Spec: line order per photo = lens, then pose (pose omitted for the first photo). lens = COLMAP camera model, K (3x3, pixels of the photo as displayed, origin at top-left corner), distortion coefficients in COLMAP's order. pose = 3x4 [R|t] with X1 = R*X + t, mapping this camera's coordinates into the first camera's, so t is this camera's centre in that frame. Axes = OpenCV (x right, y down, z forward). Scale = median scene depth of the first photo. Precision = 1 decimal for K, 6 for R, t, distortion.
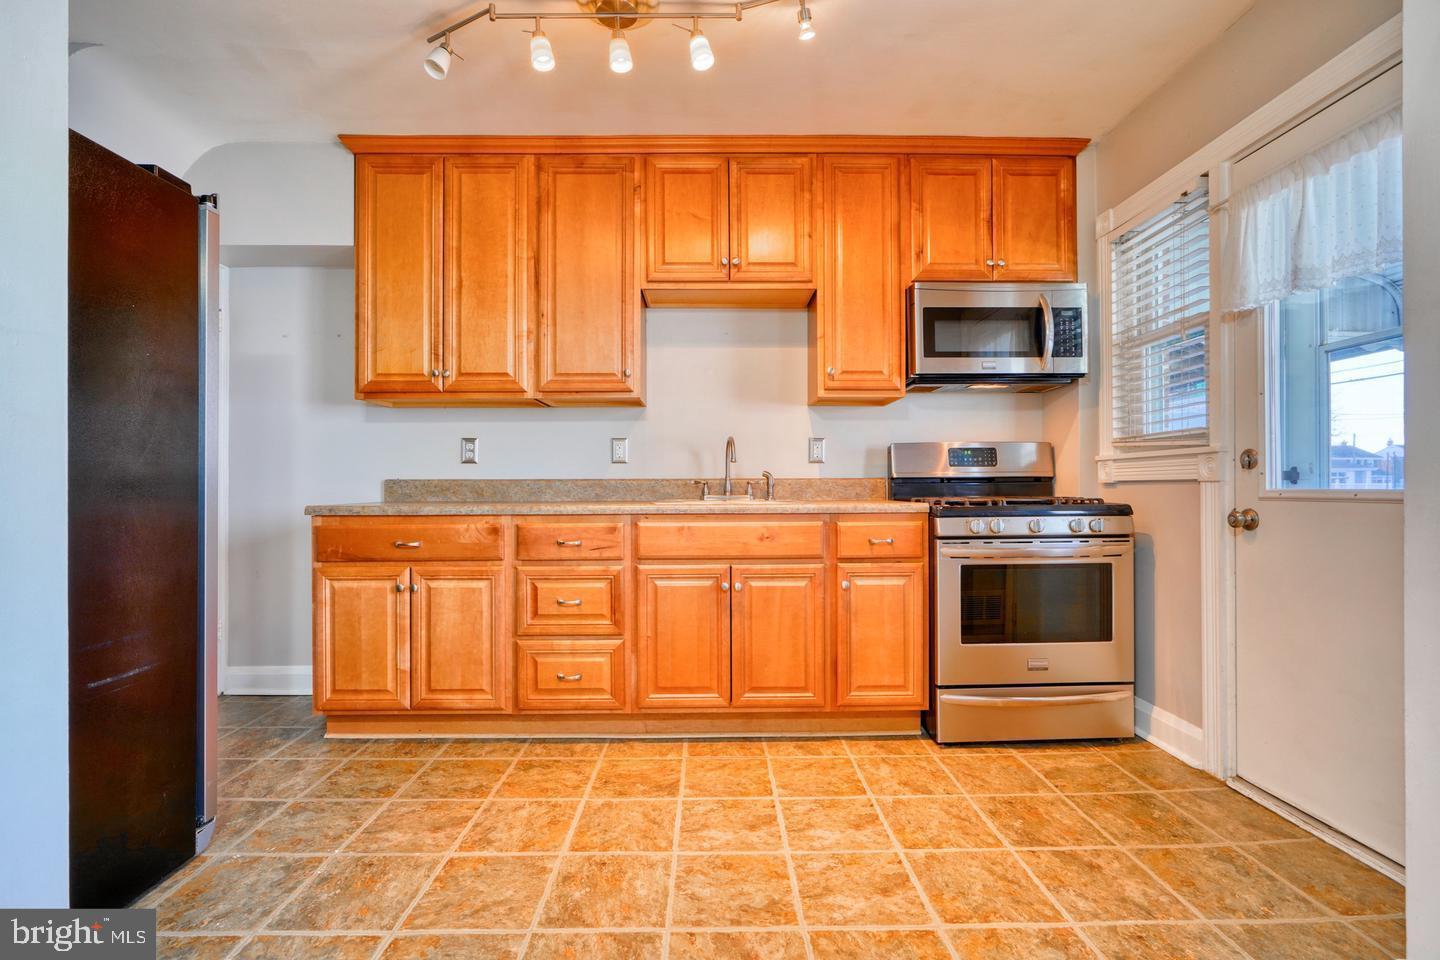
lens RADIAL K [[648.3, 0, 720.4], [0, 648.3, 482.6], [0, 0, 1]] dist [-0.013821, 0.007099]
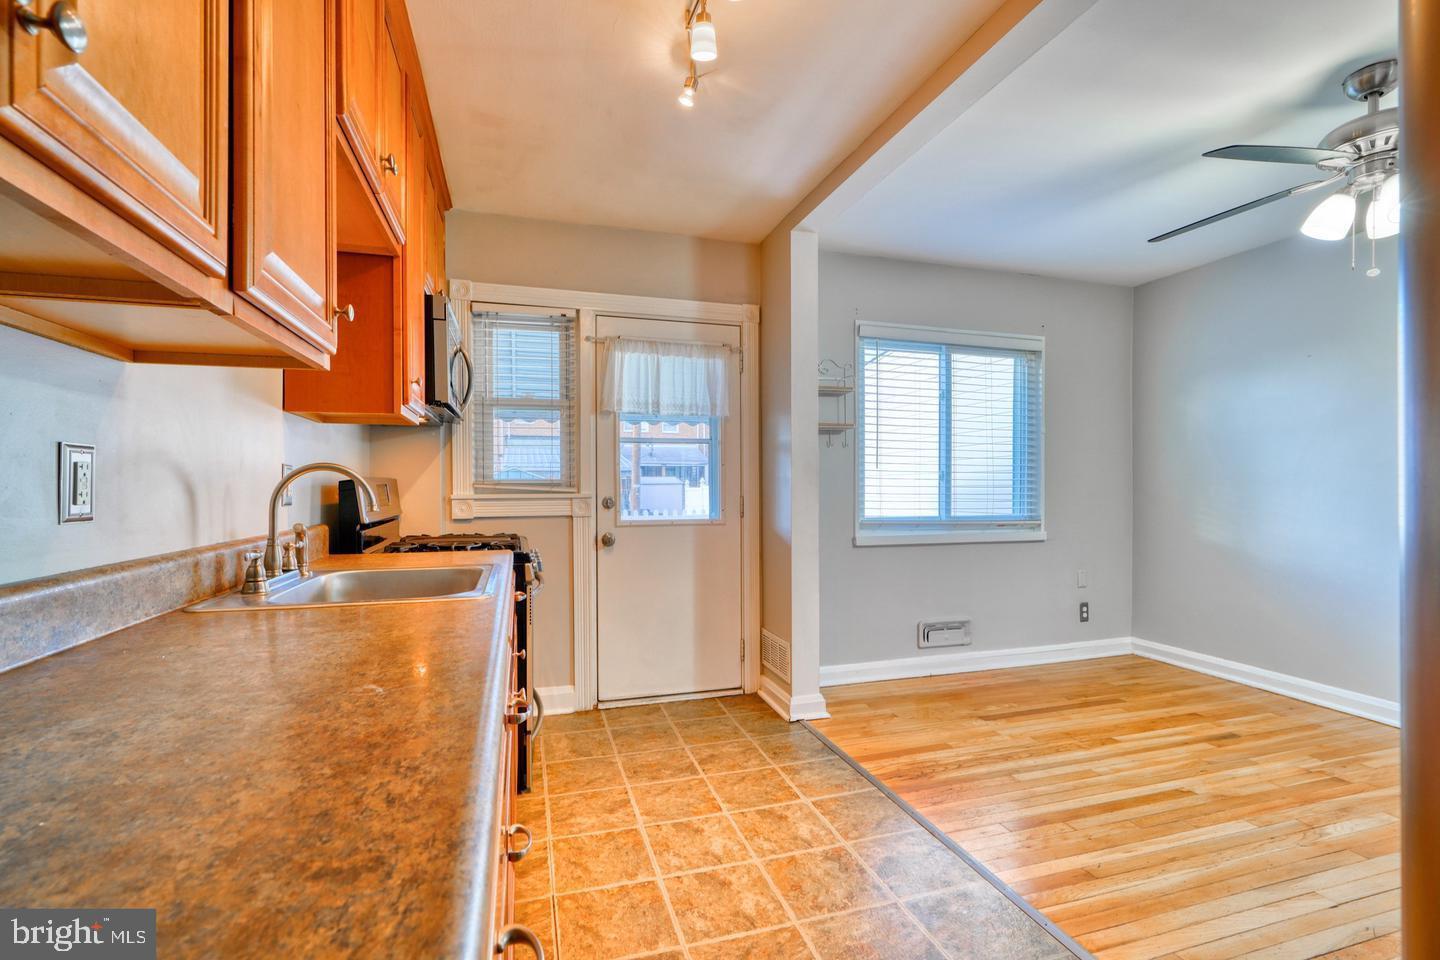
lens RADIAL K [[648.3, 0, 719.7], [0, 648.3, 486.5], [0, 0, 1]] dist [-0.013821, 0.007099]
pose [[-0.275168, 0.000030, 0.961396, -0.694417], [-0.005571, 0.999983, -0.001625, -0.063657], [-0.961380, -0.005803, -0.275163, 0.977379]]
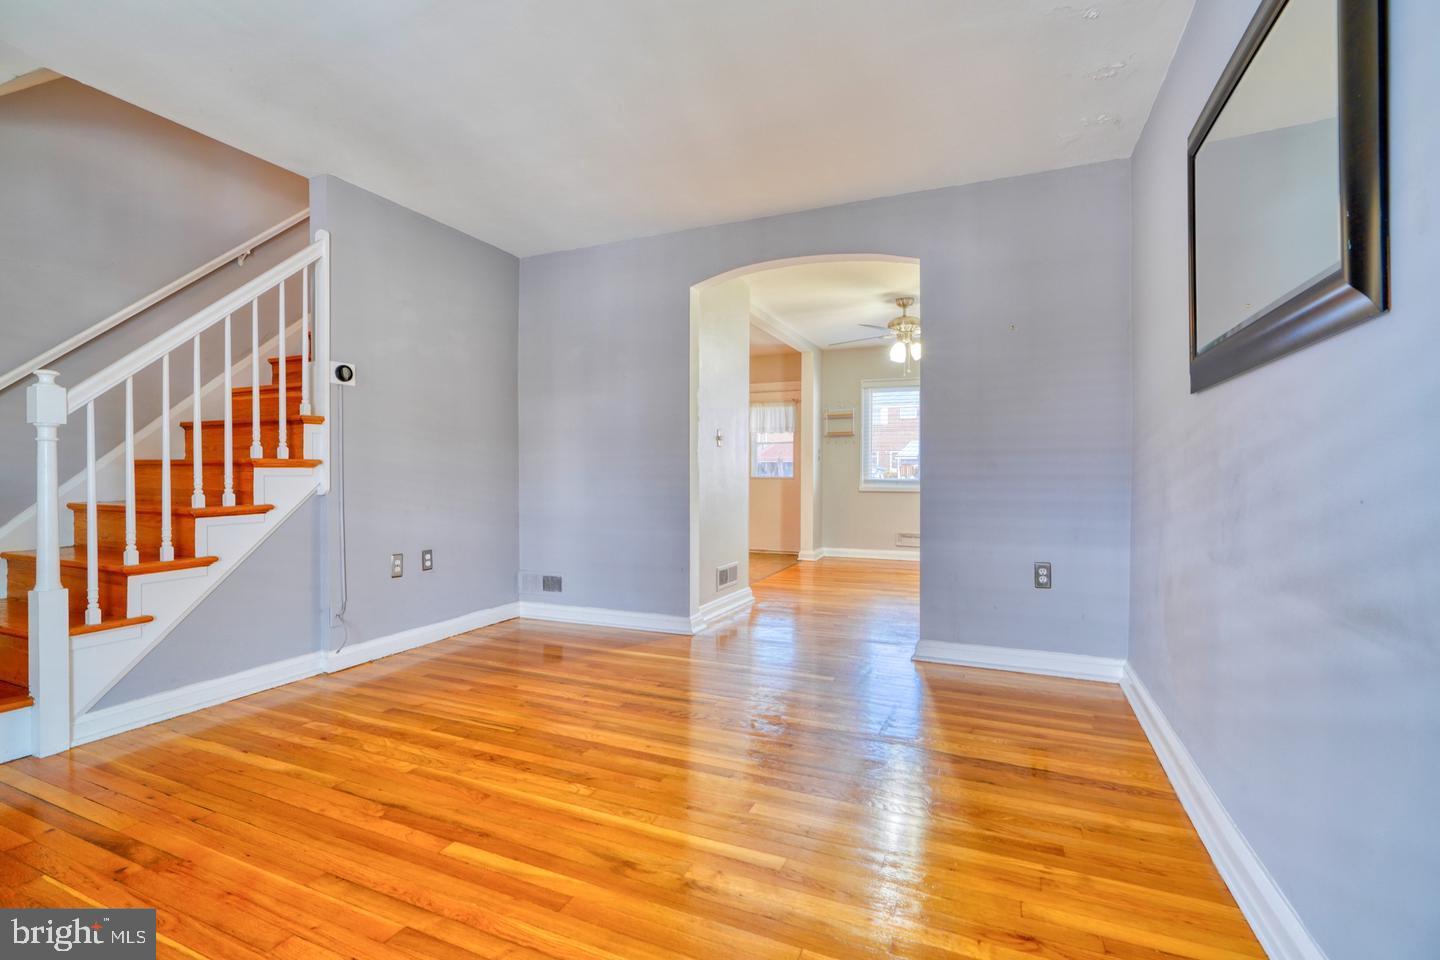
lens RADIAL K [[648.3, 0, 724.2], [0, 648.3, 478.3], [0, 0, 1]] dist [-0.013821, 0.007099]
pose [[0.411116, 0.000462, 0.911583, -2.408409], [-0.009471, 0.999948, 0.003765, 0.005006], [-0.911534, -0.010182, 0.411099, -0.439211]]
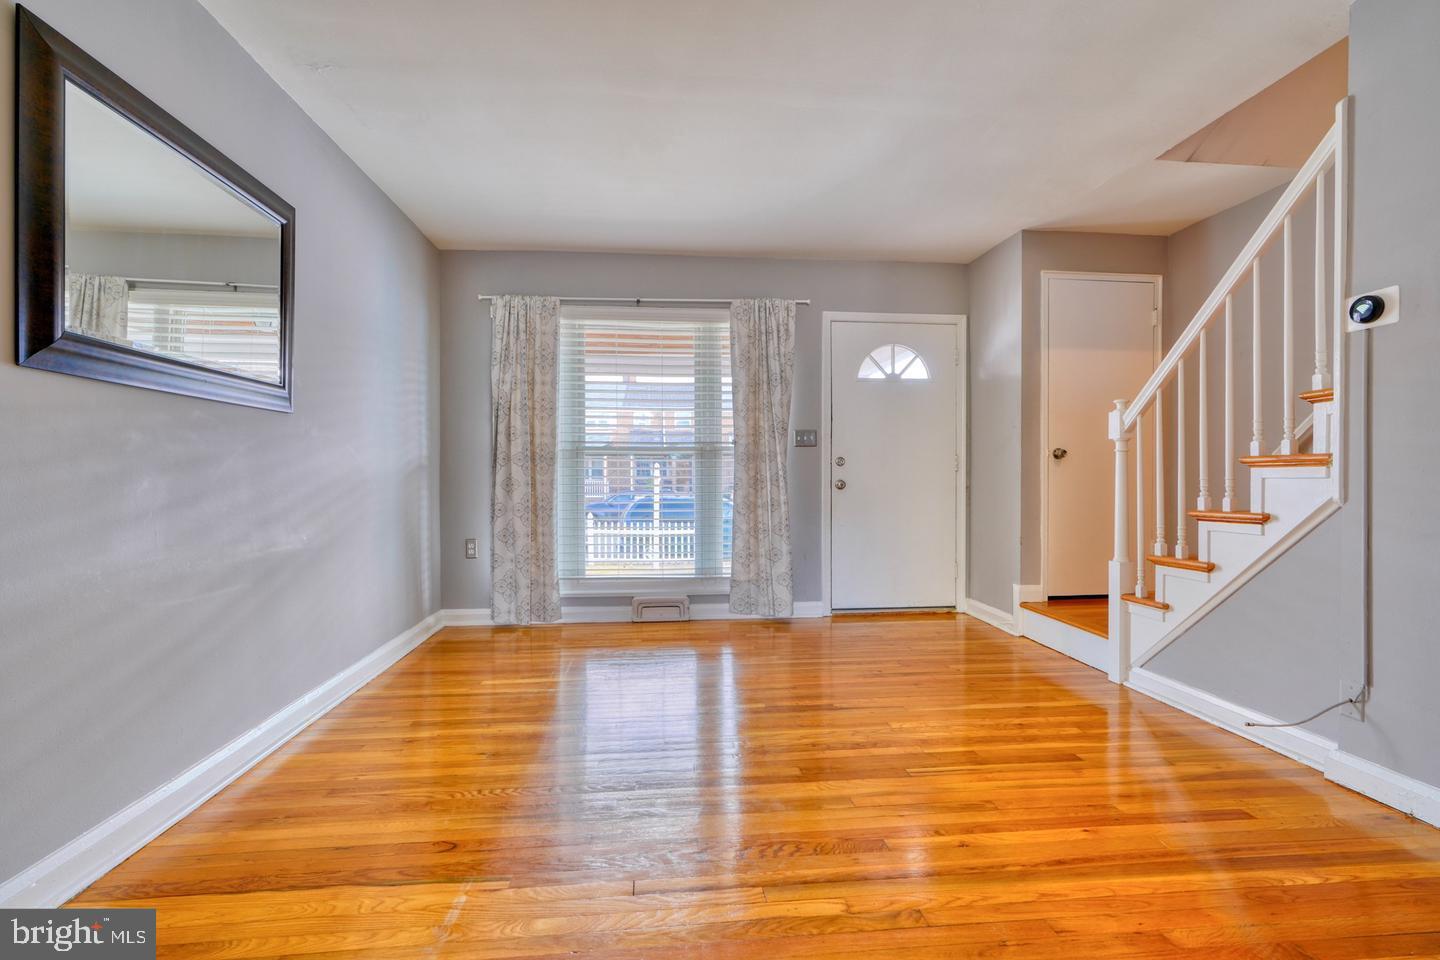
lens RADIAL K [[648.3, 0, 715.2], [0, 648.3, 474.2], [0, 0, 1]] dist [-0.013821, 0.007099]
pose [[0.075352, 0.003539, -0.997151, -0.784358], [0.007825, 0.999961, 0.004141, -0.003133], [0.997126, -0.008114, 0.075322, -0.058072]]
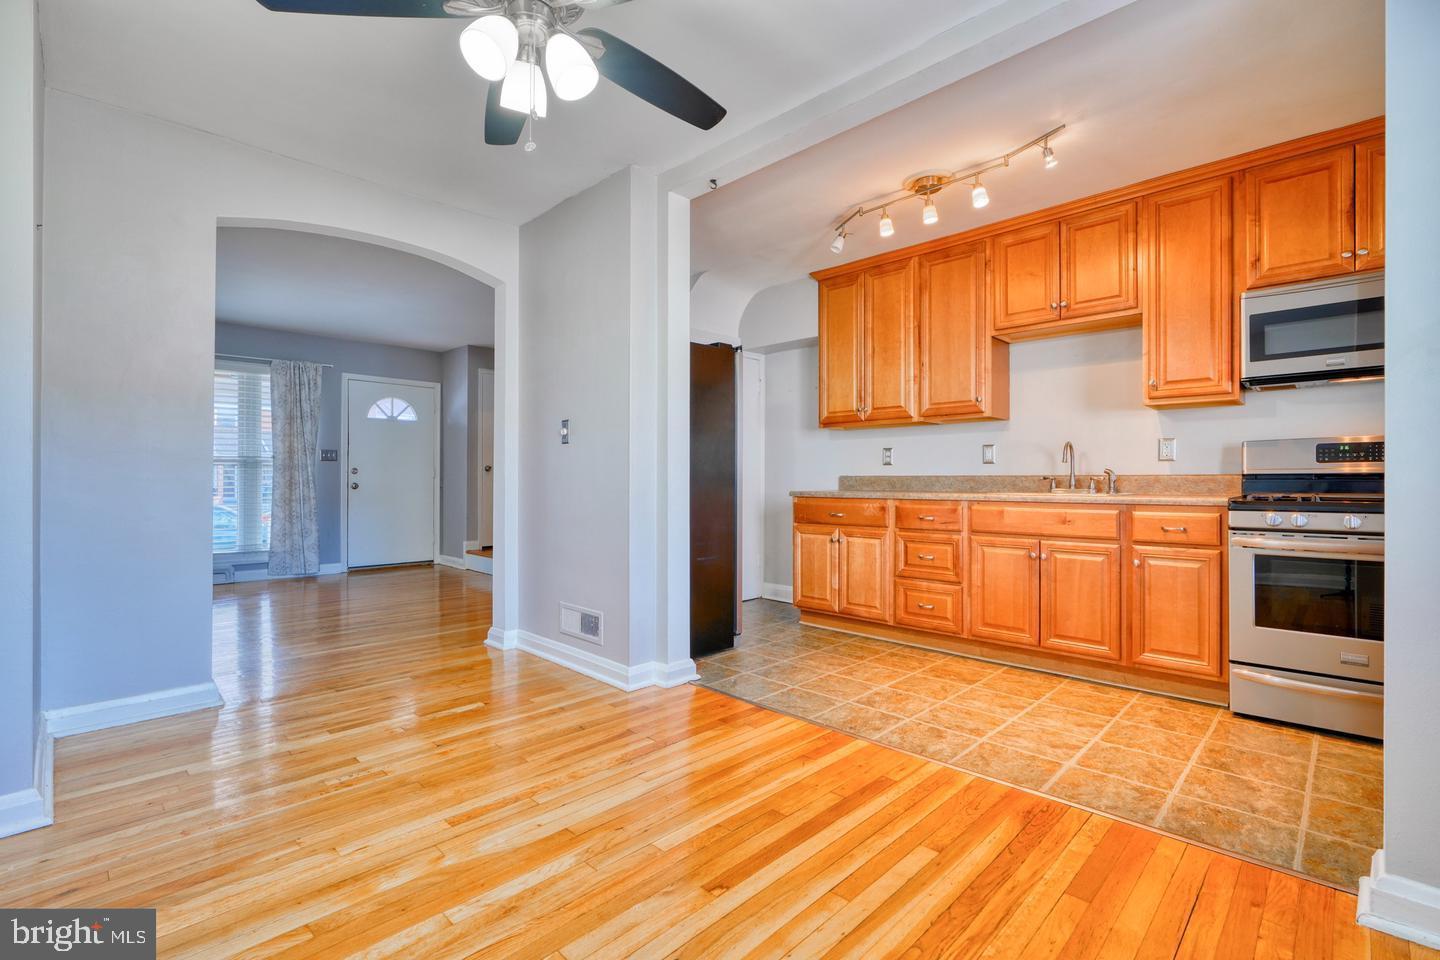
lens RADIAL K [[648.3, 0, 716.0], [0, 648.3, 477.4], [0, 0, 1]] dist [-0.013821, 0.007099]
pose [[0.702196, 0.001452, -0.711982, 0.497532], [0.000772, 0.999996, 0.002800, -0.007450], [0.711983, -0.002516, 0.702192, -0.414339]]
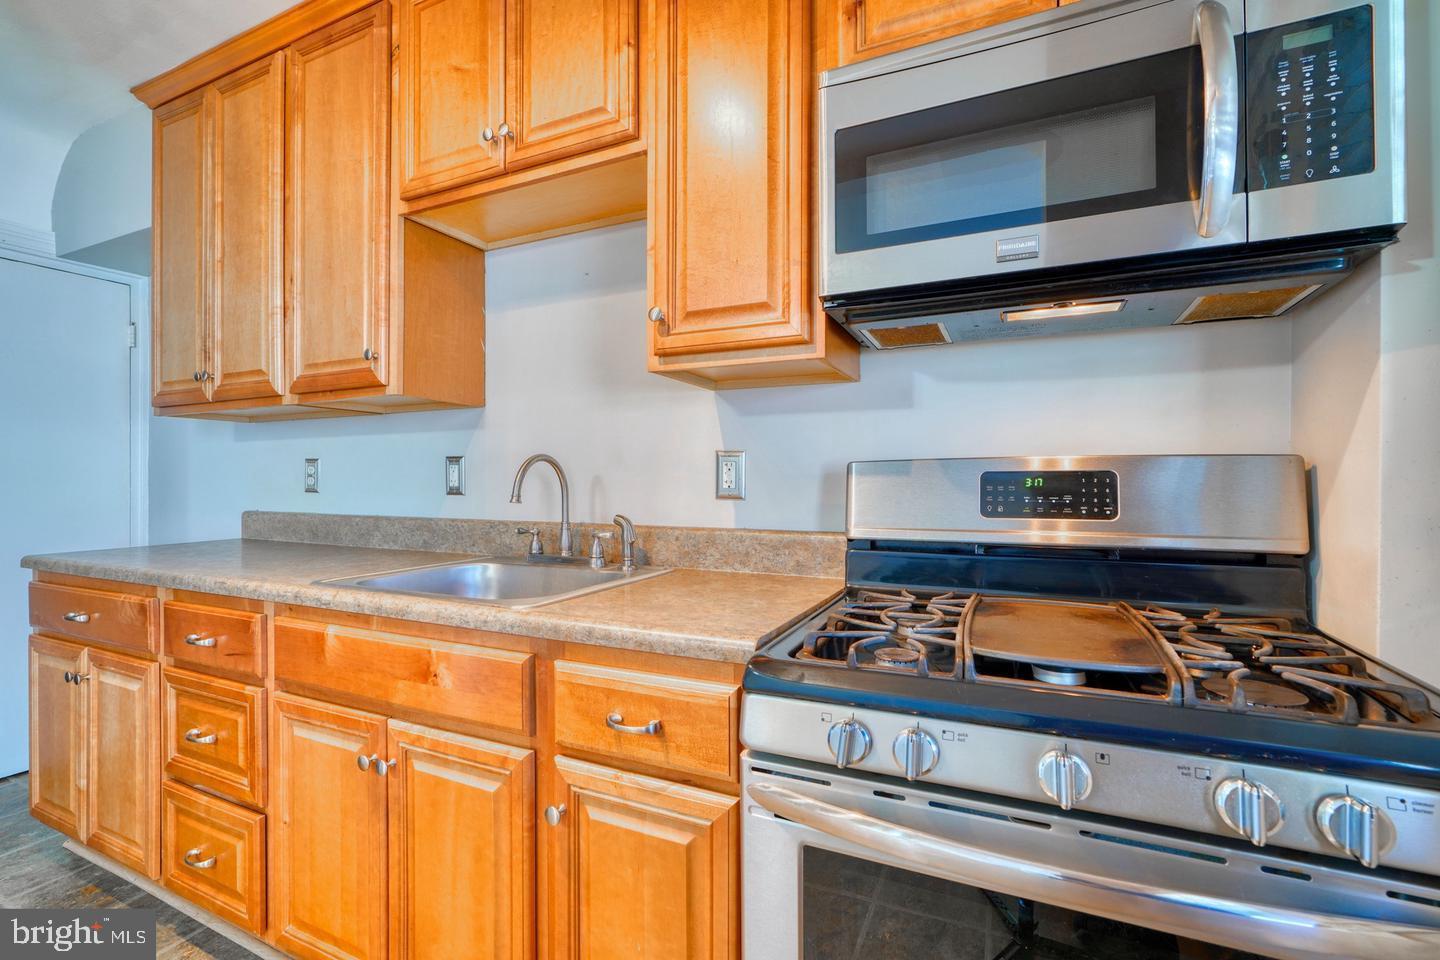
lens RADIAL K [[648.3, 0, 716.4], [0, 648.3, 479.6], [0, 0, 1]] dist [-0.013821, 0.007099]
pose [[0.893973, 0.003330, -0.448109, 0.470358], [-0.000385, 0.999978, 0.006662, -0.062406], [0.448121, -0.005784, 0.893954, 0.668768]]
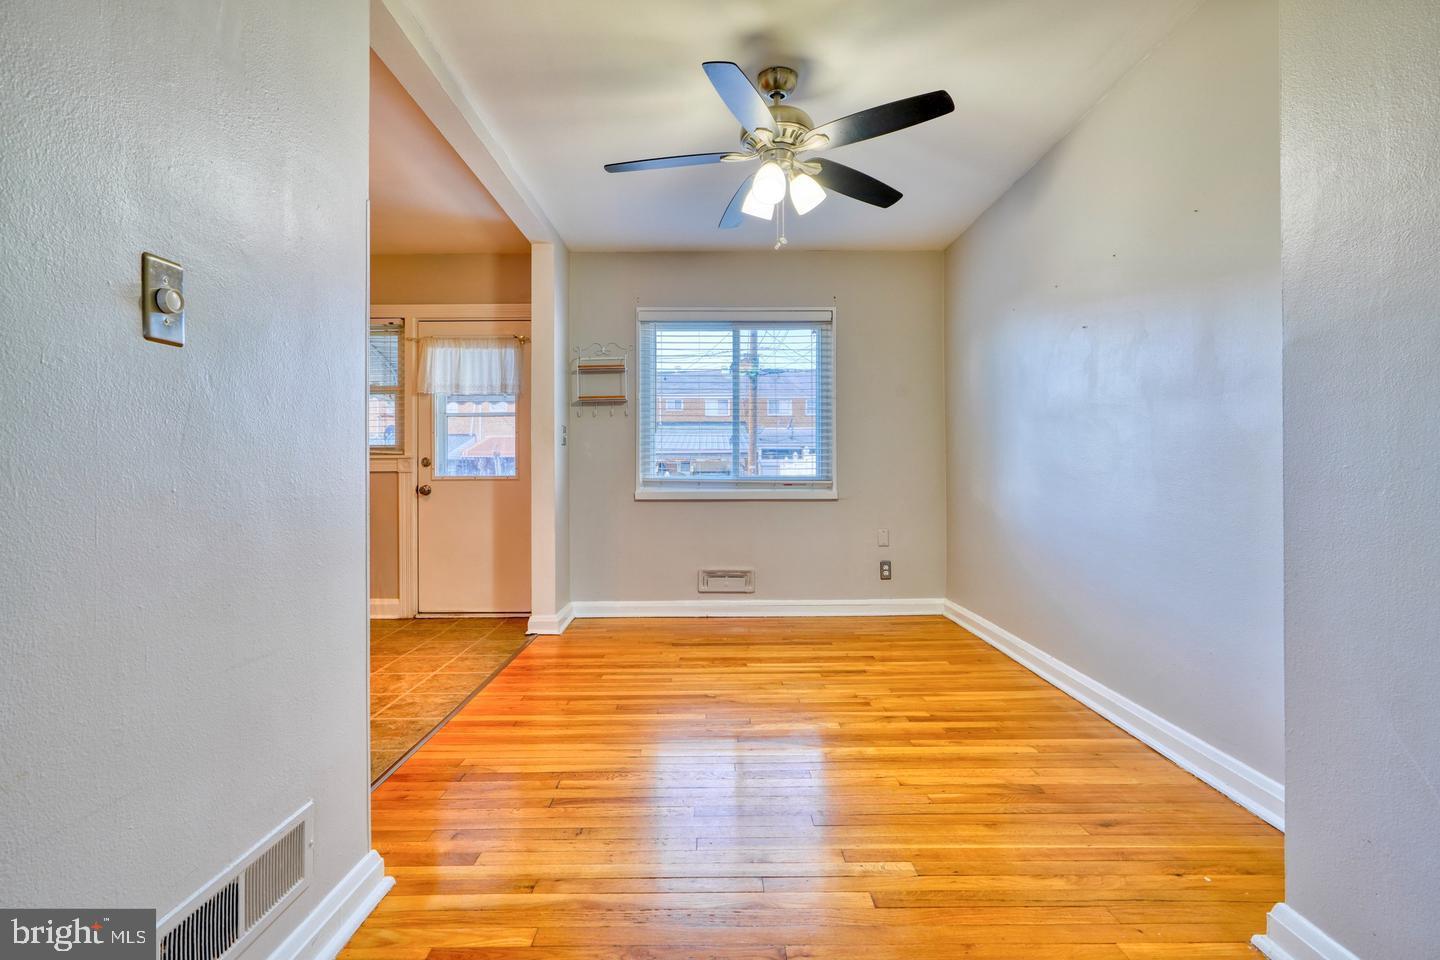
lens RADIAL K [[648.3, 0, 713.8], [0, 648.3, 469.7], [0, 0, 1]] dist [-0.013821, 0.007099]
pose [[0.018790, 0.007456, 0.999796, -1.097237], [-0.001562, 0.999971, -0.007428, 0.001275], [-0.999822, -0.001422, 0.018801, -0.002705]]
